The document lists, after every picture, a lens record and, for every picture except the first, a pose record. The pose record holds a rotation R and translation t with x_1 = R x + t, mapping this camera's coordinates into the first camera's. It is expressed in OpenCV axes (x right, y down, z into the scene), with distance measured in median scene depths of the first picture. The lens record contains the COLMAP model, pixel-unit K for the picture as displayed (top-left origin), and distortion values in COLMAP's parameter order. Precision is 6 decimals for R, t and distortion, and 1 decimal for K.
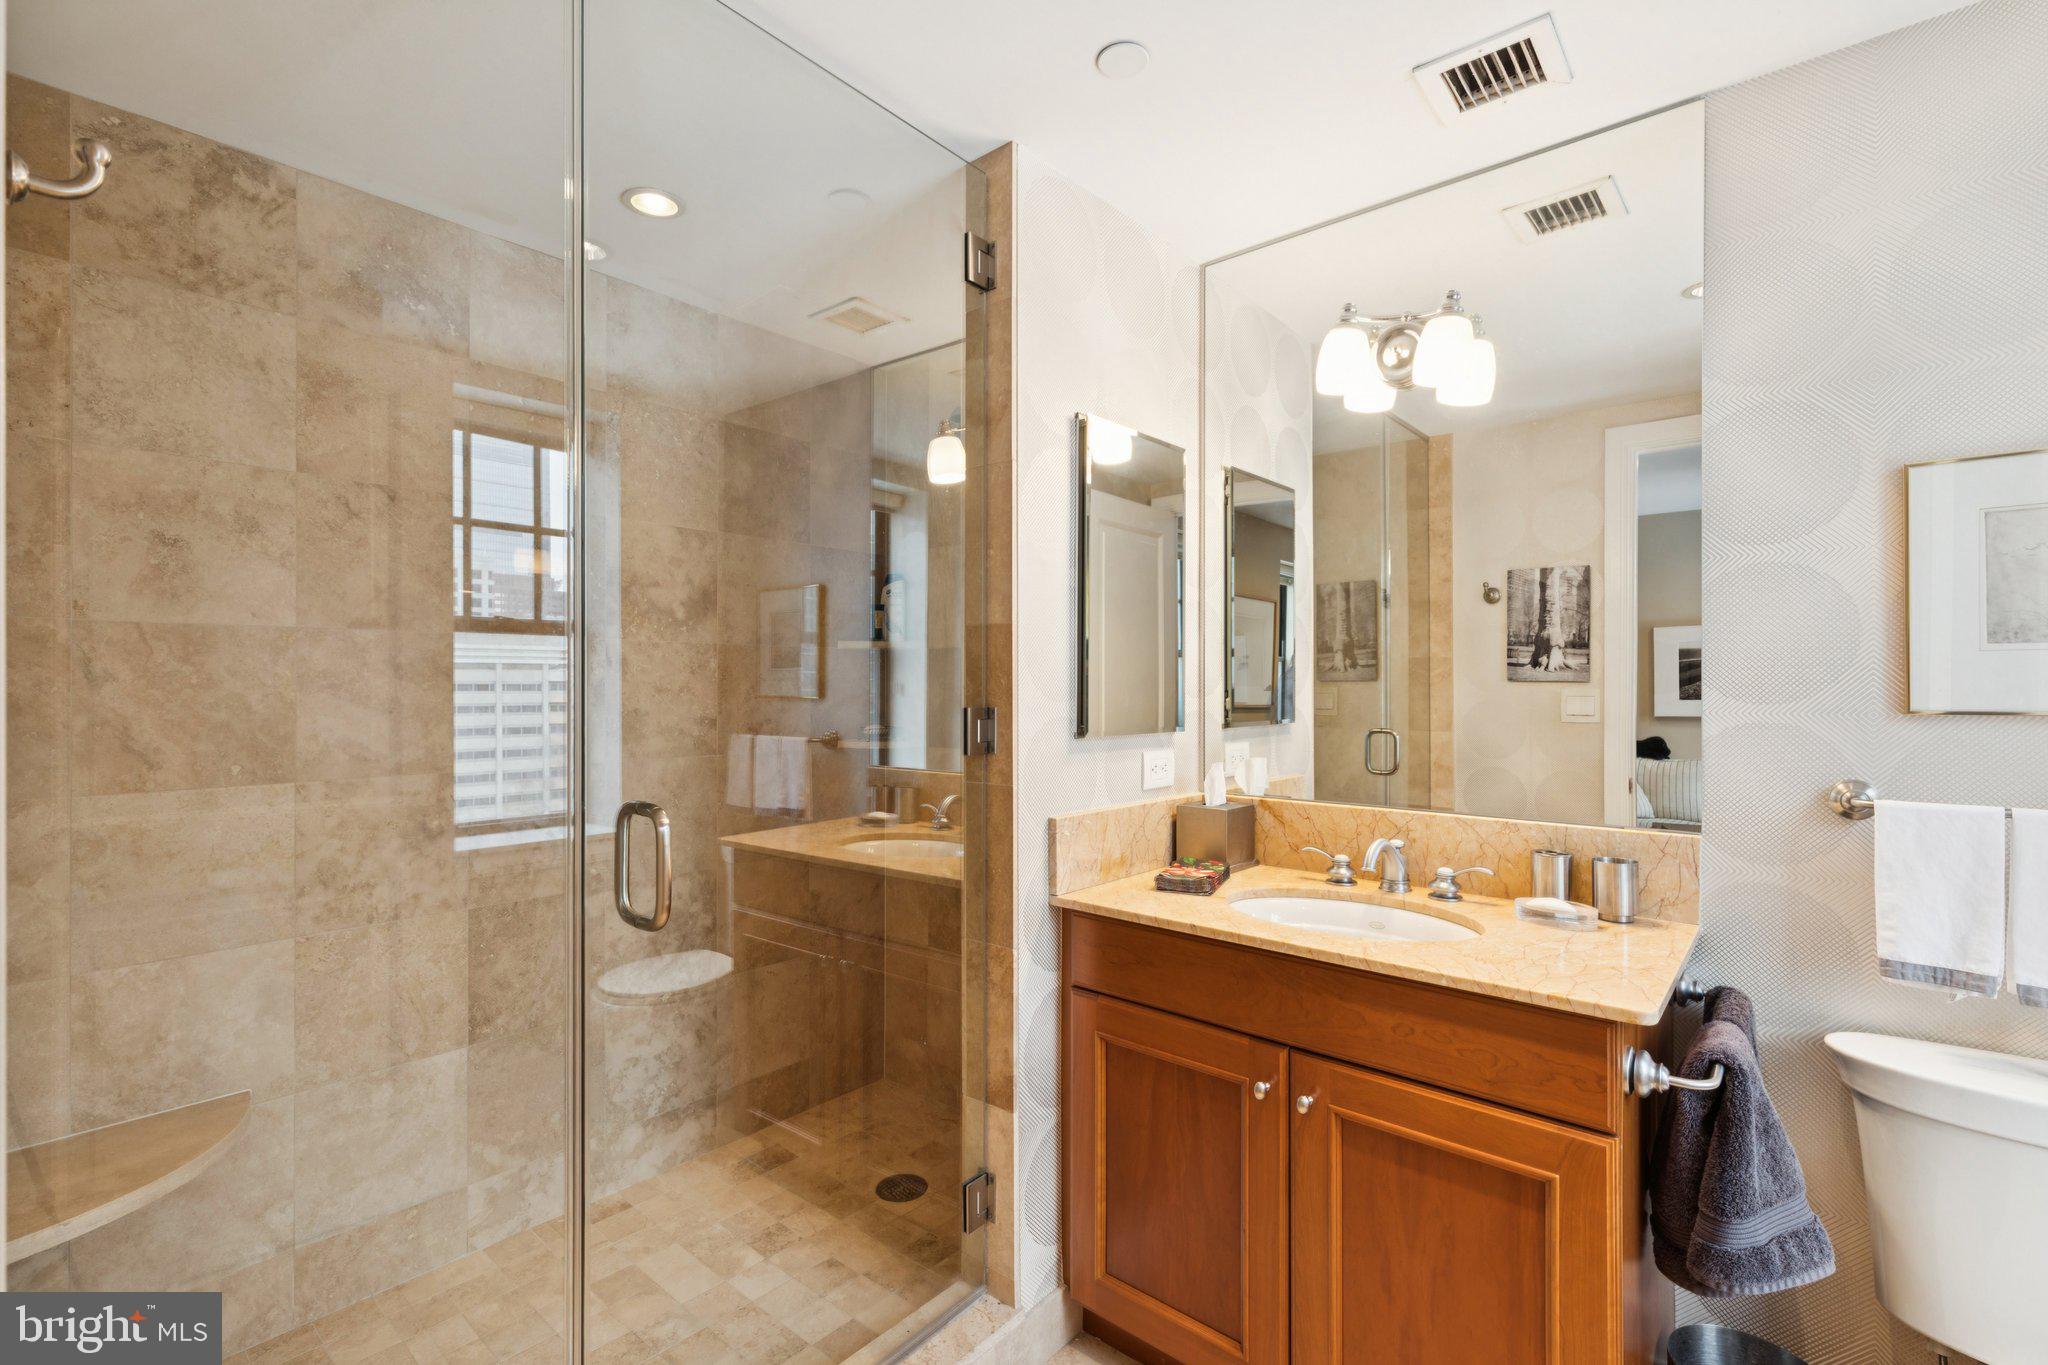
lens RADIAL K [[928.9, 0, 1023.7], [0, 928.9, 681.7], [0, 0, 1]] dist [0.008262, -0.001995]
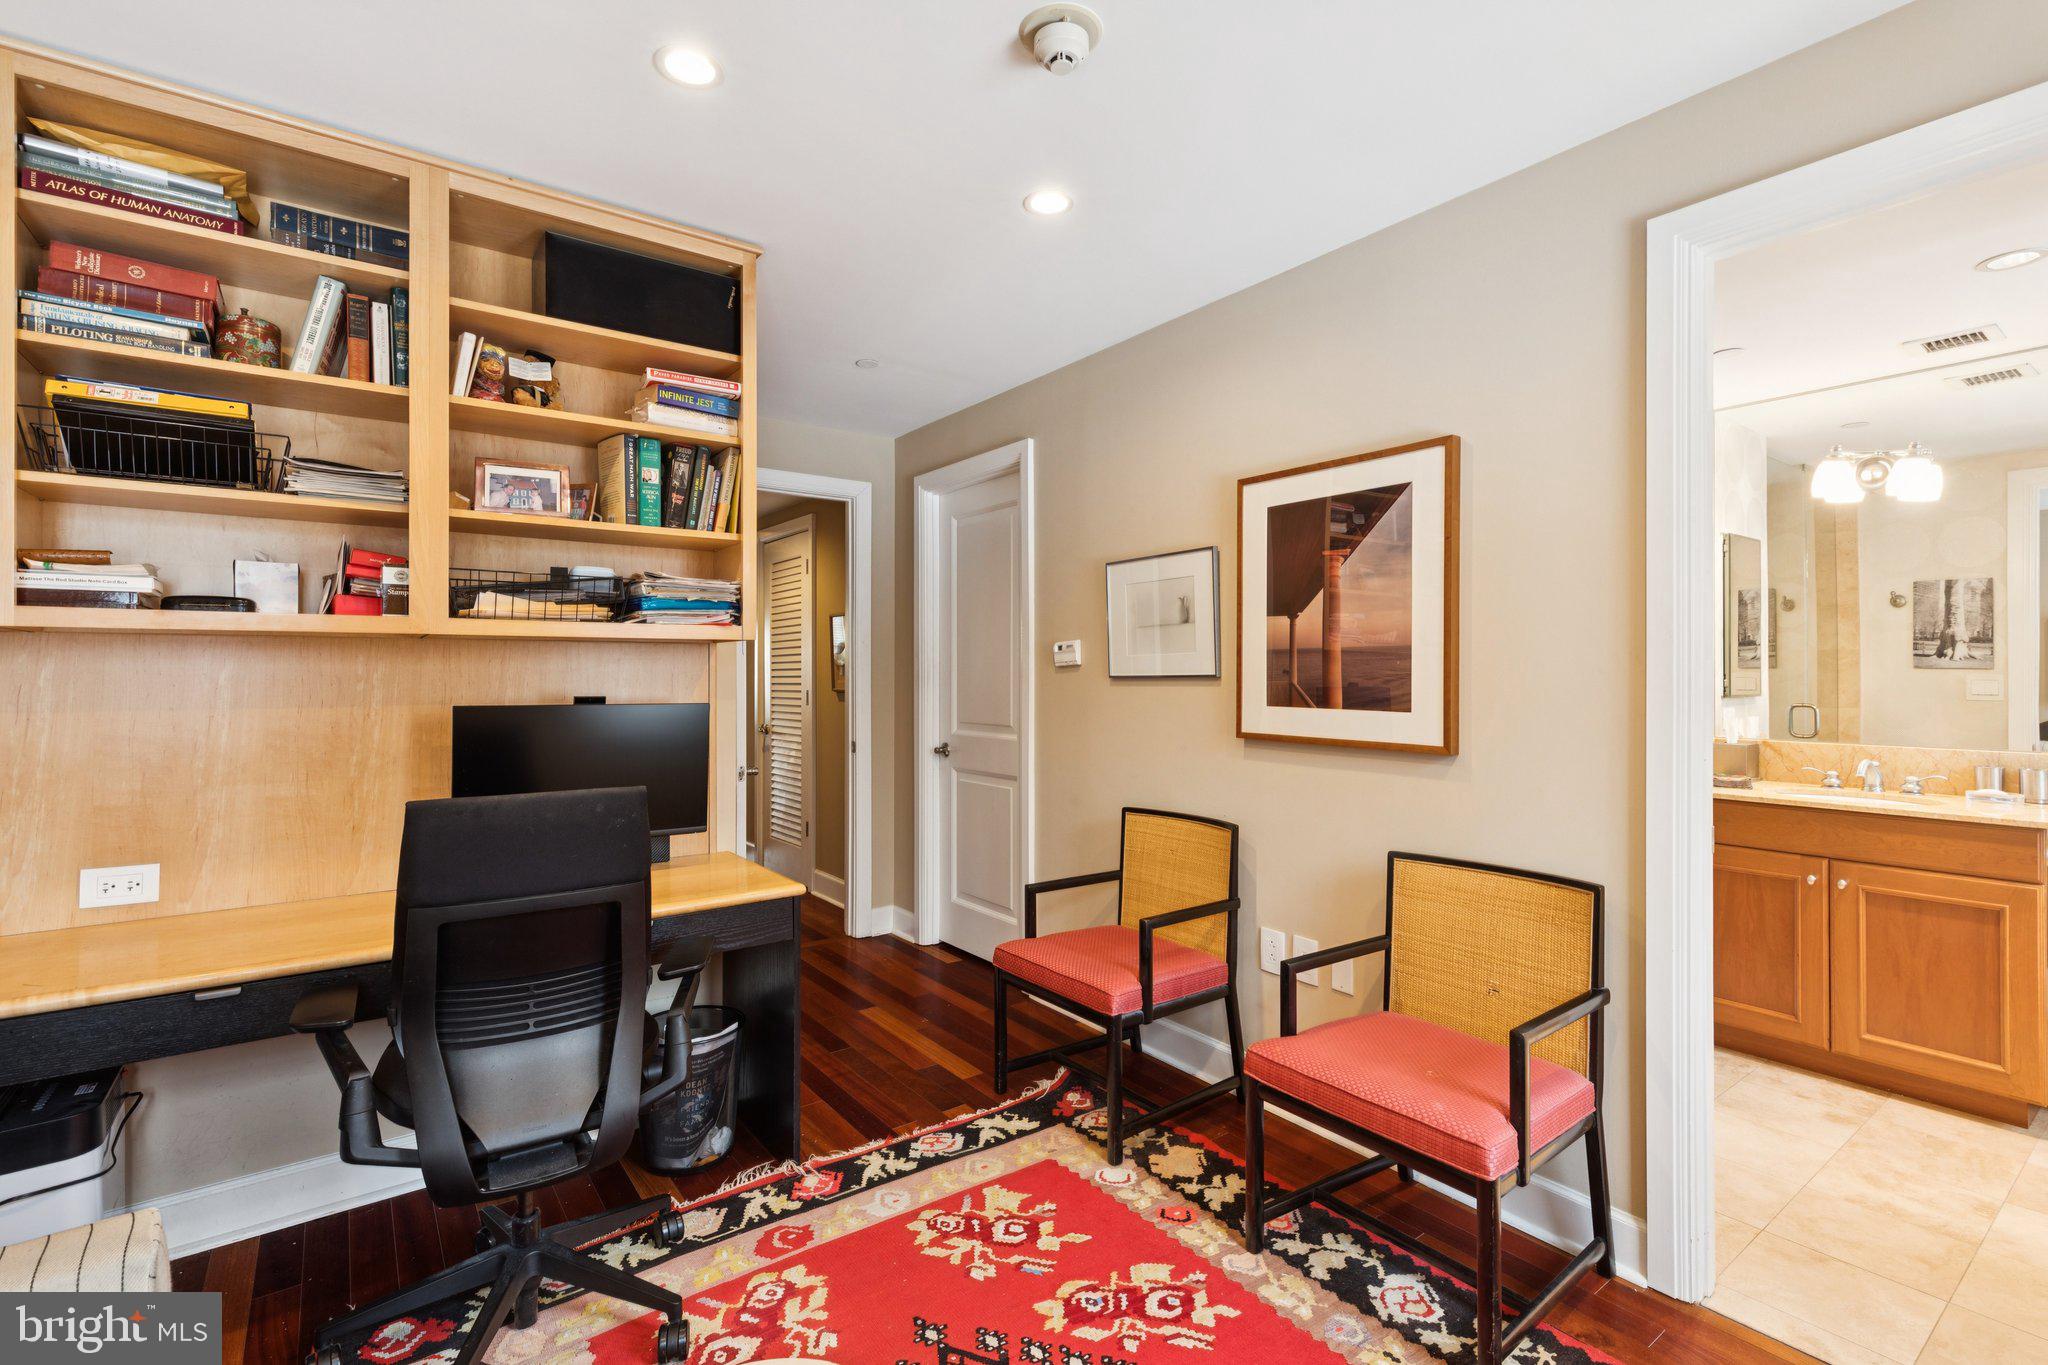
lens RADIAL K [[928.9, 0, 1025.4], [0, 928.9, 665.2], [0, 0, 1]] dist [0.008262, -0.001995]
pose [[0.973156, 0.000302, -0.230145, -0.398342], [-0.001174, 0.999993, -0.003654, 0.001391], [0.230143, 0.003826, 0.973149, -0.566699]]
